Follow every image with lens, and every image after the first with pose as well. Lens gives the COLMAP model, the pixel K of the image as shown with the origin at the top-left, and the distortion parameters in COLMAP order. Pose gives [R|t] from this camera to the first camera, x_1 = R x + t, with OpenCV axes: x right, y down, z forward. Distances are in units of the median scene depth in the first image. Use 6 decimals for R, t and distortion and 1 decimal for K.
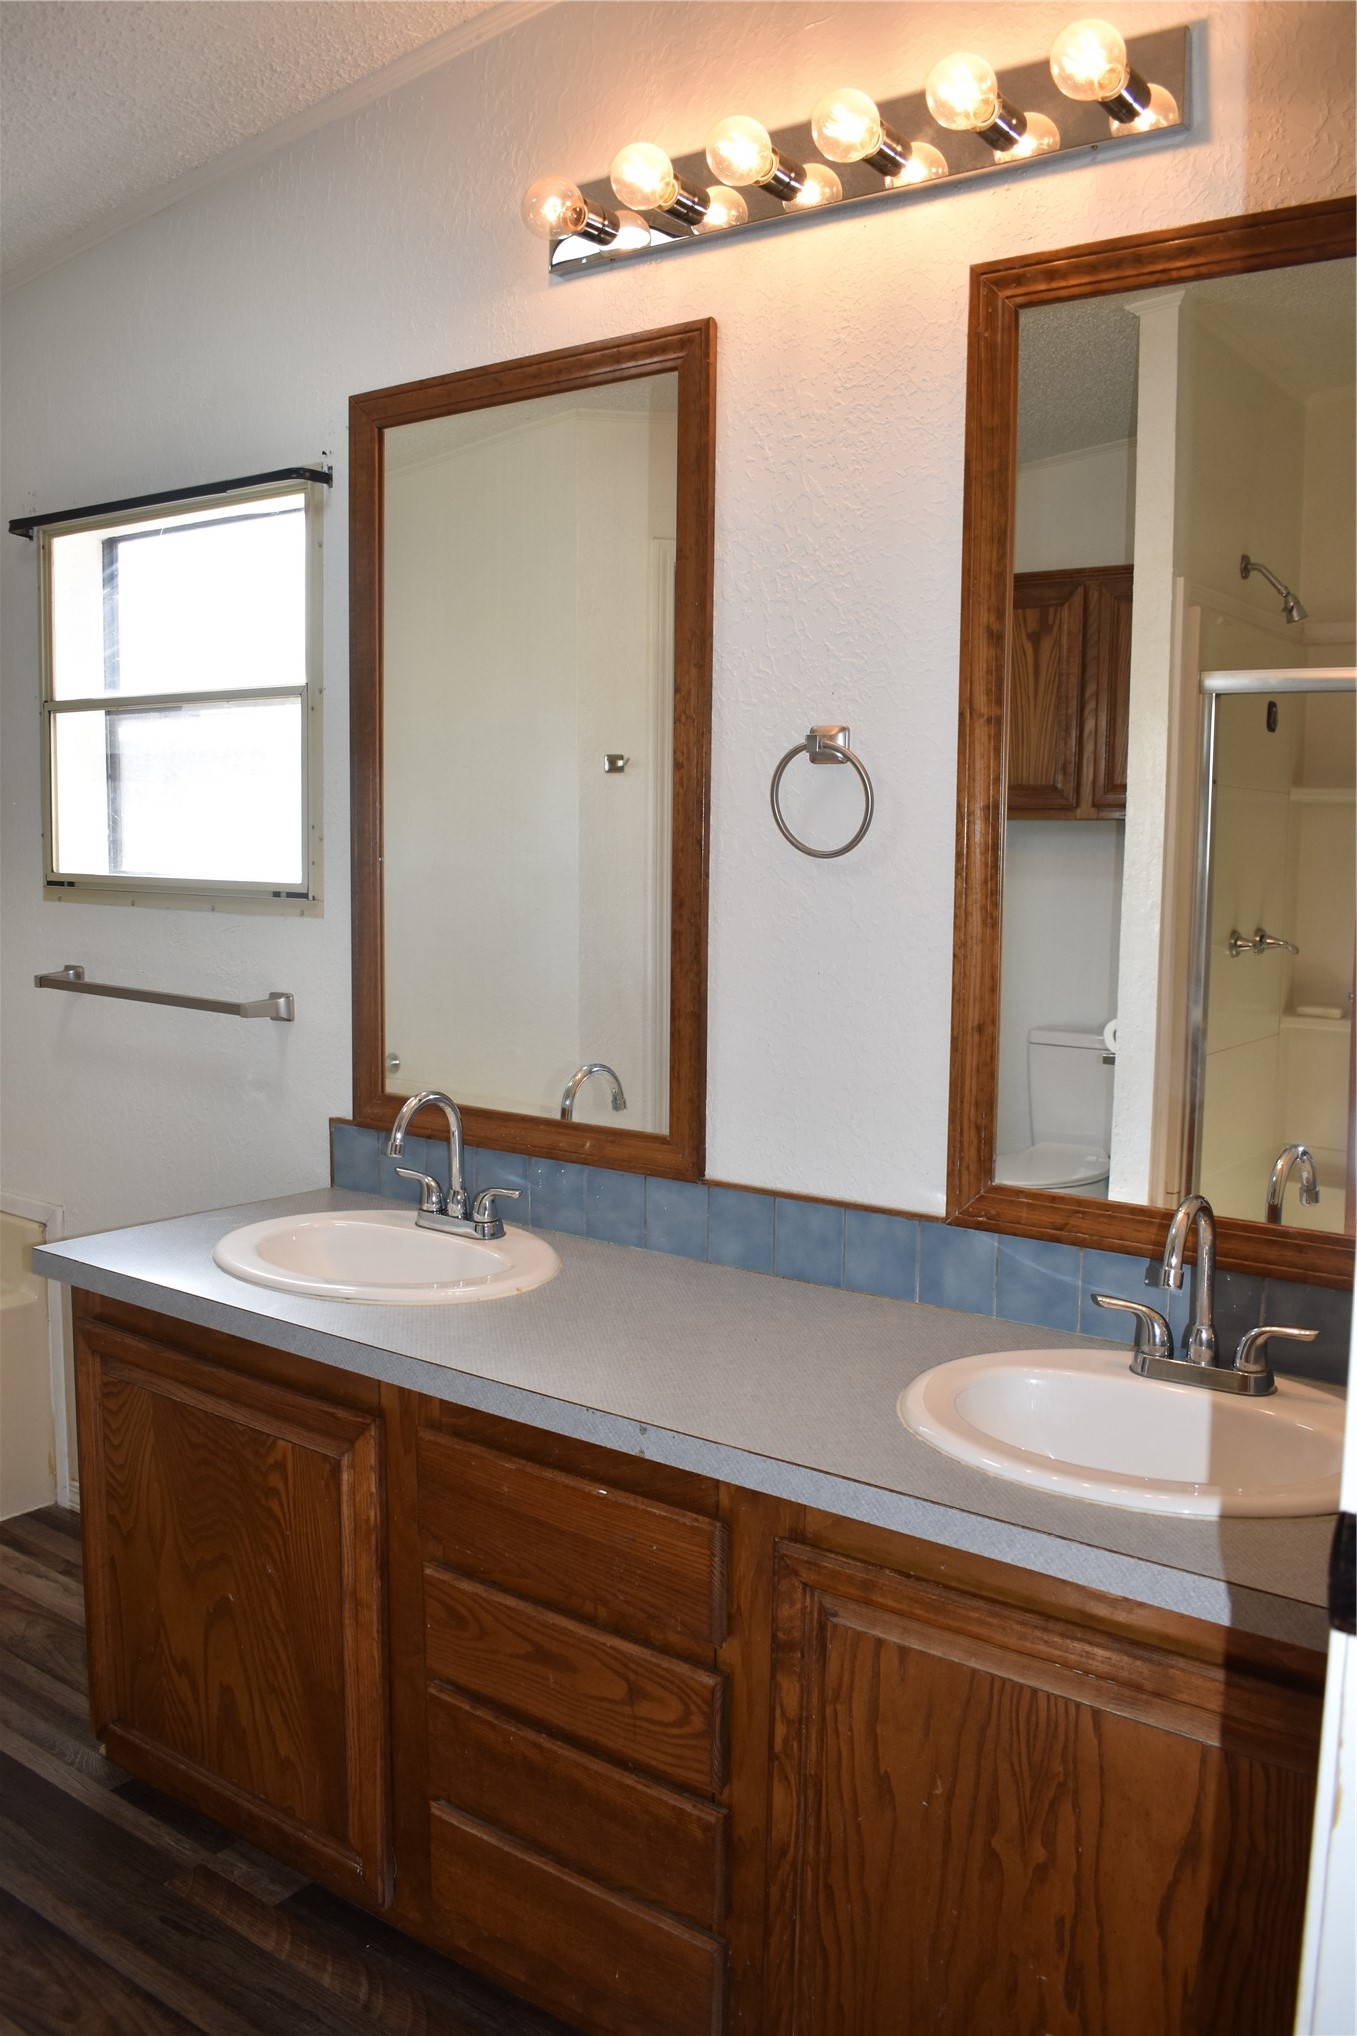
lens RADIAL K [[1640.3, 0, 690.0], [0, 1640.3, 1016.9], [0, 0, 1]] dist [-0.093834, 0.014063]
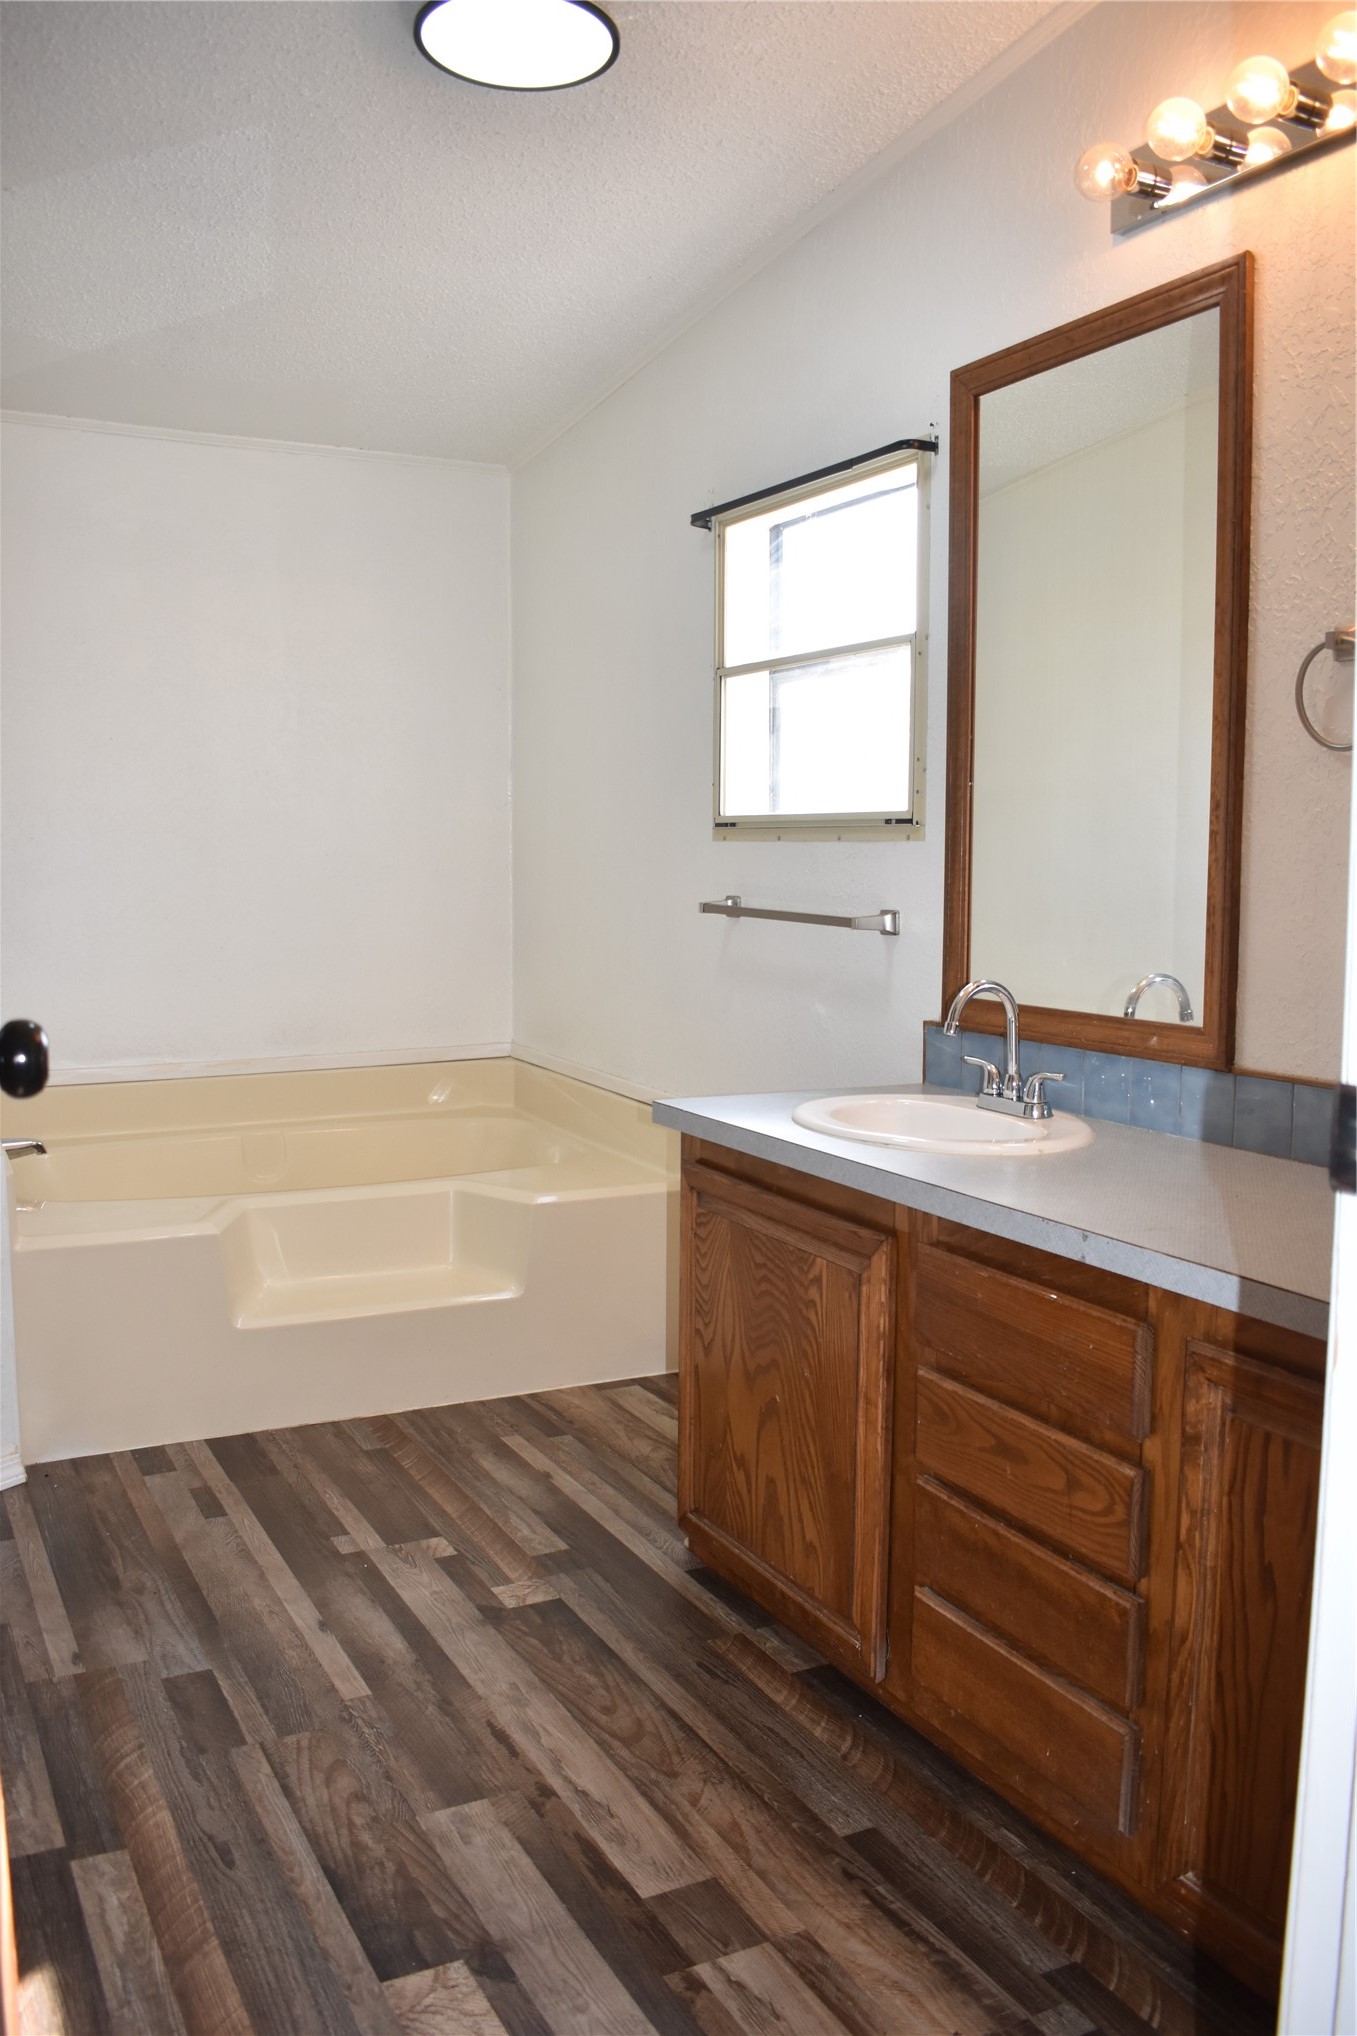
lens RADIAL K [[1651.4, 0, 693.3], [0, 1651.4, 1018.5], [0, 0, 1]] dist [-0.092375, 0.012879]
pose [[0.896894, 0.035800, -0.440794, 0.167180], [-0.043284, 0.999039, -0.006931, 0.094475], [0.440123, 0.025296, 0.897581, -0.094995]]
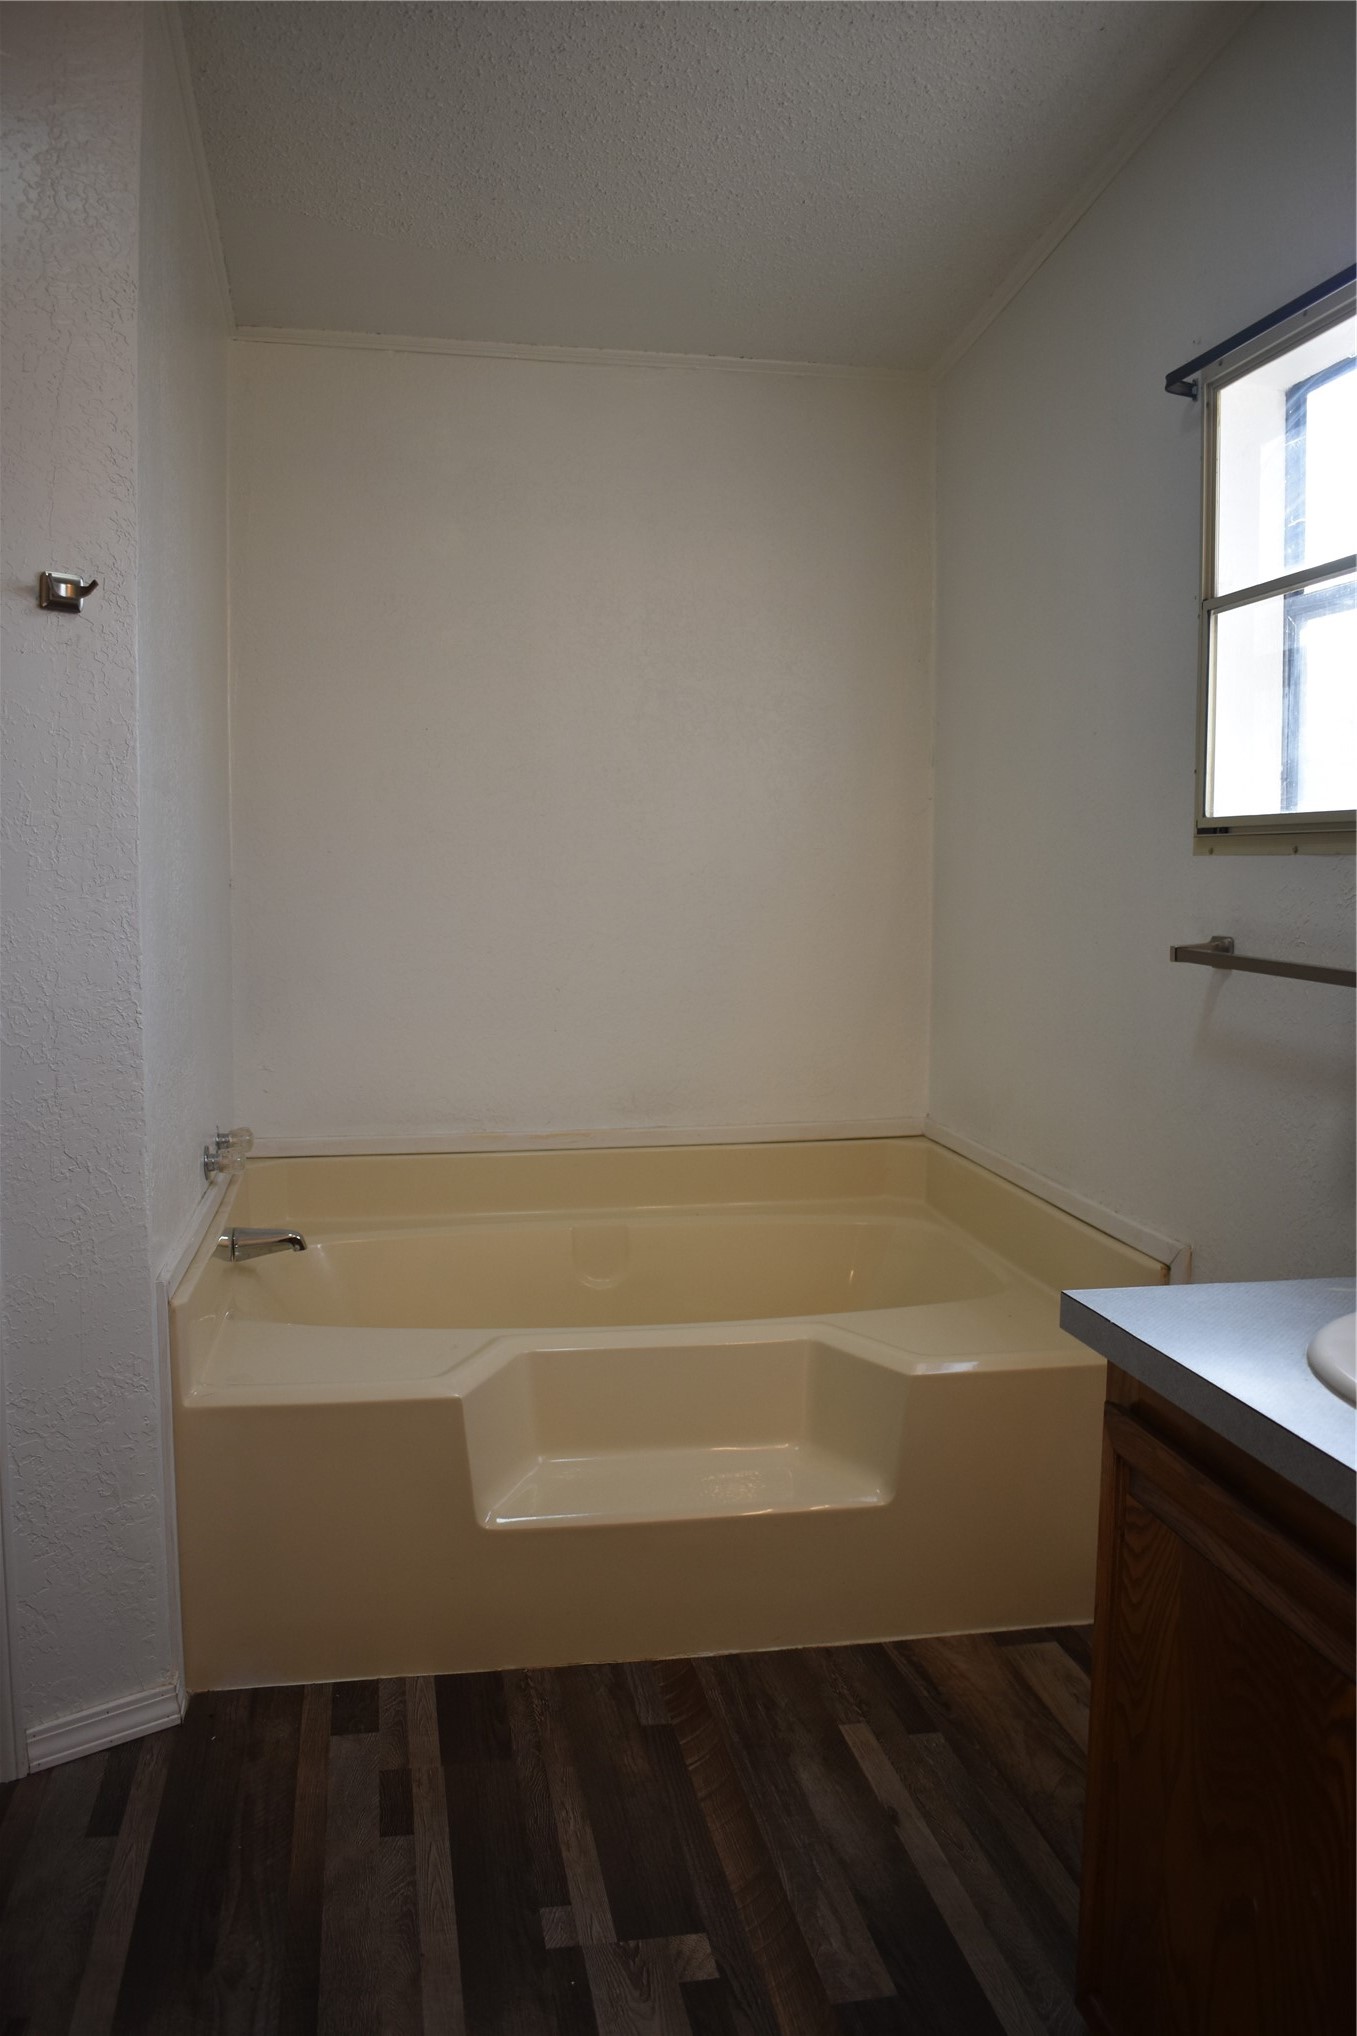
lens RADIAL K [[1651.4, 0, 693.3], [0, 1651.4, 1018.5], [0, 0, 1]] dist [-0.092375, 0.012879]
pose [[0.726792, 0.050726, -0.684982, -0.041238], [-0.071445, 0.997443, -0.001941, 0.038895], [0.683132, 0.050349, 0.728557, 0.381017]]
